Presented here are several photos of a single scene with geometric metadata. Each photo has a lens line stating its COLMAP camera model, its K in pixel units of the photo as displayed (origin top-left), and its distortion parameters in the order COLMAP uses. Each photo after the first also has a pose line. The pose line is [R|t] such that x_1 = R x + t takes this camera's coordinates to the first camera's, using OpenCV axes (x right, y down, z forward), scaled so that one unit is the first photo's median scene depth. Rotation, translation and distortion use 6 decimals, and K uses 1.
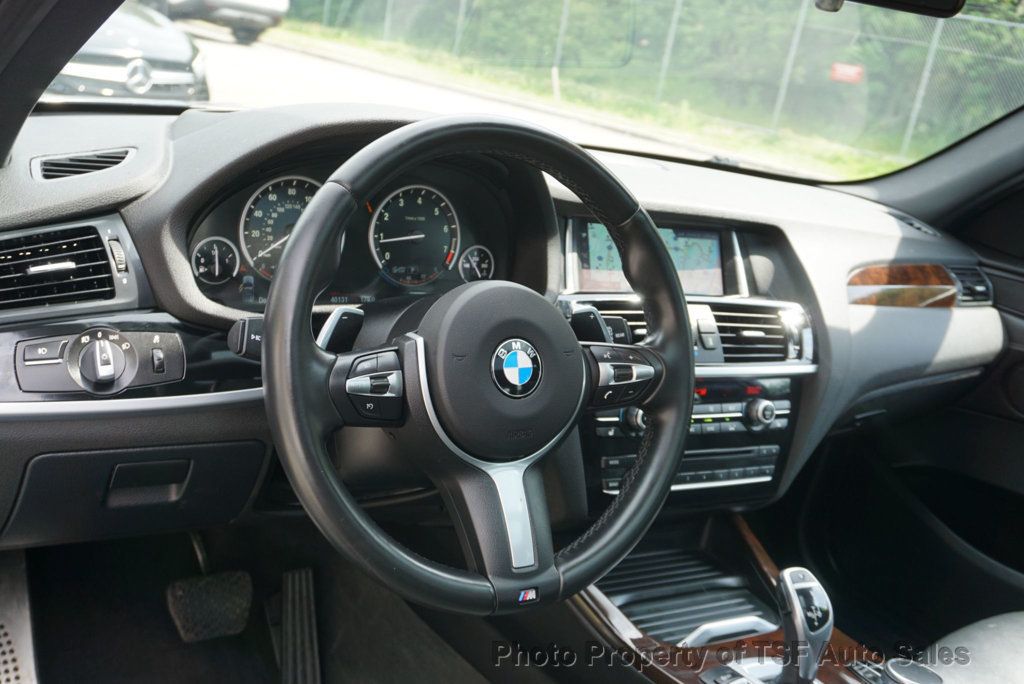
lens RADIAL K [[1009.9, 0, 512.0], [0, 1009.9, 342.0], [0, 0, 1]] dist [0.009823, 0.012703]
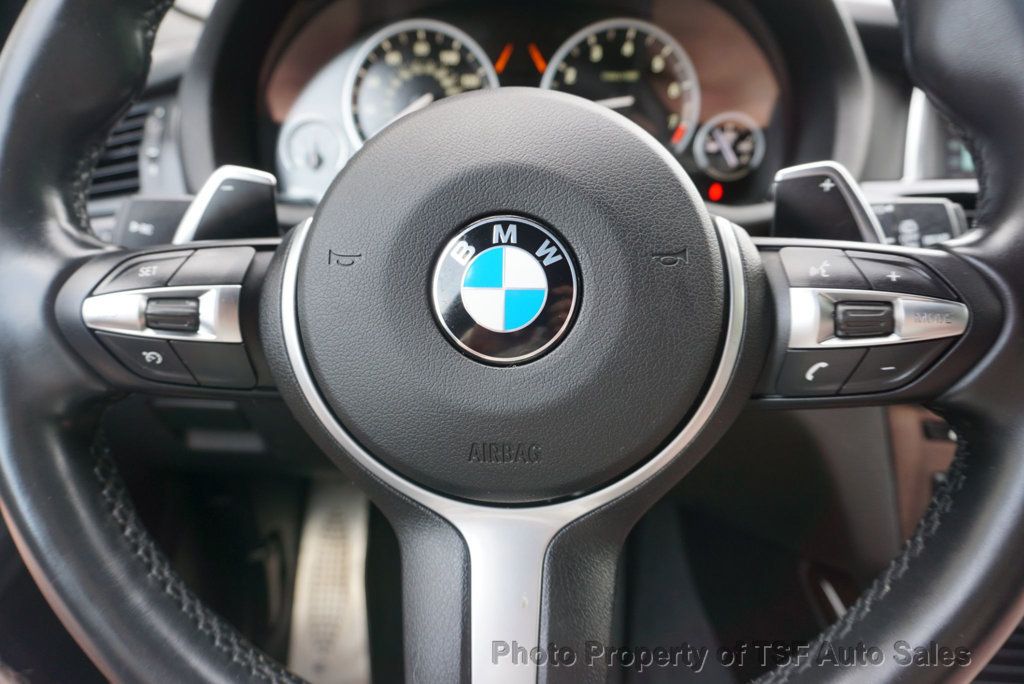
lens RADIAL K [[687.7, 0, 524.0], [0, 687.7, 343.9], [0, 0, 1]] dist [-0.032306, -0.000715]
pose [[0.802000, 0.066672, -0.593592, 0.129261], [-0.024390, 0.996578, 0.078983, 0.018706], [0.596826, -0.048867, 0.800881, 0.577134]]
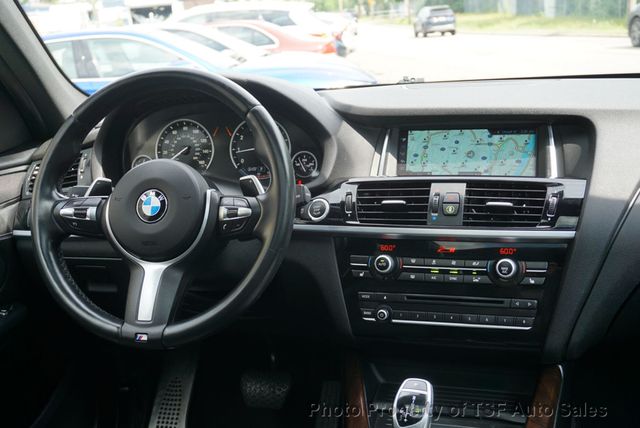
lens RADIAL K [[787.5, 0, 320.0], [0, 787.5, 214.0], [0, 0, 1]] dist [0.006235, -0.012908]
pose [[0.657765, -0.041935, -0.752055, 0.895825], [-0.043397, 0.994681, -0.093420, 0.112807], [0.751972, 0.094086, 0.652446, 0.246042]]
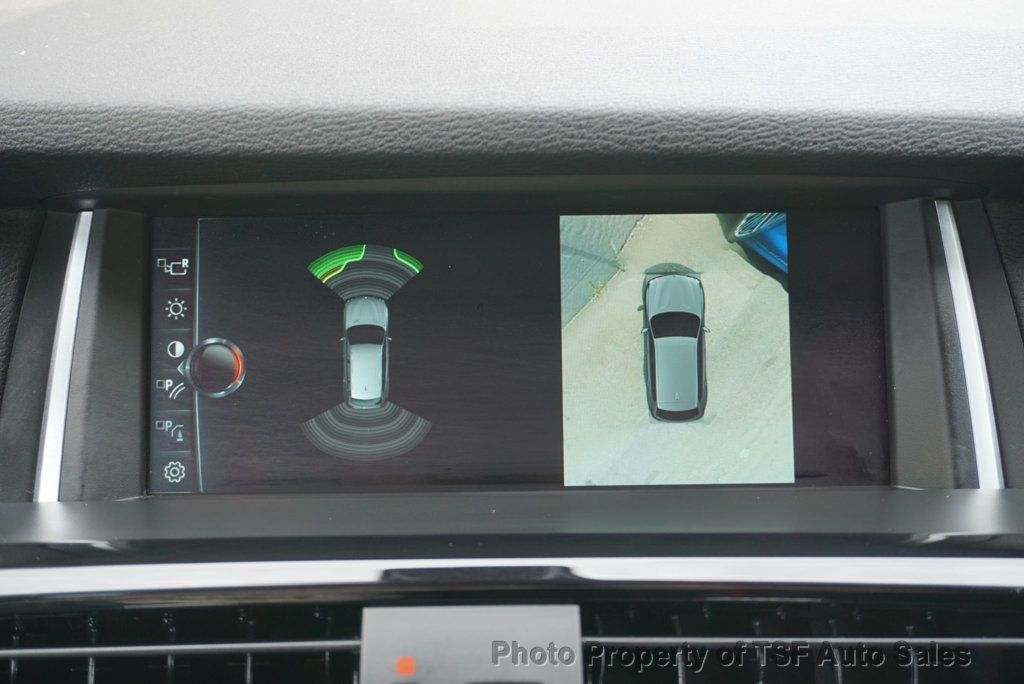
lens RADIAL K [[1344.2, 0, 512.0], [0, 1344.2, 342.0], [0, 0, 1]] dist [0.009926, -0.023325]
pose [[0.864810, -0.000069, -0.502100, 0.351392], [0.015217, 0.999544, 0.026072, -0.105769], [0.501869, -0.030187, 0.864417, 0.837183]]
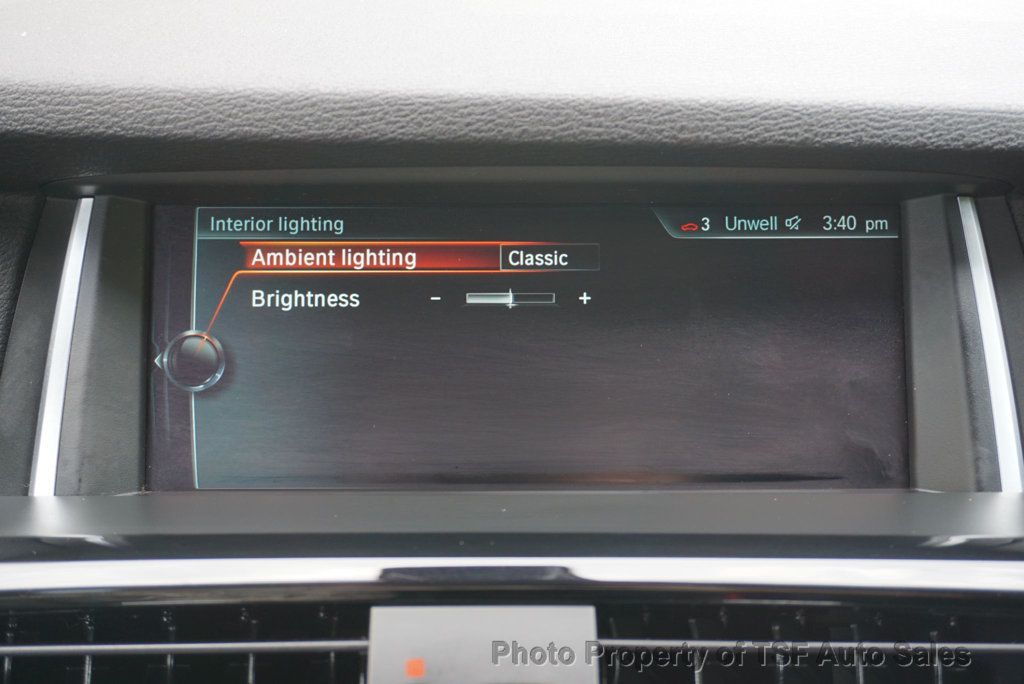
lens RADIAL K [[1344.2, 0, 512.0], [0, 1344.2, 342.0], [0, 0, 1]] dist [0.009926, -0.023325]
pose [[0.868095, 0.006183, -0.496359, 0.341982], [0.004221, 0.999794, 0.019836, -0.101953], [0.496379, -0.019315, 0.867891, 0.842687]]
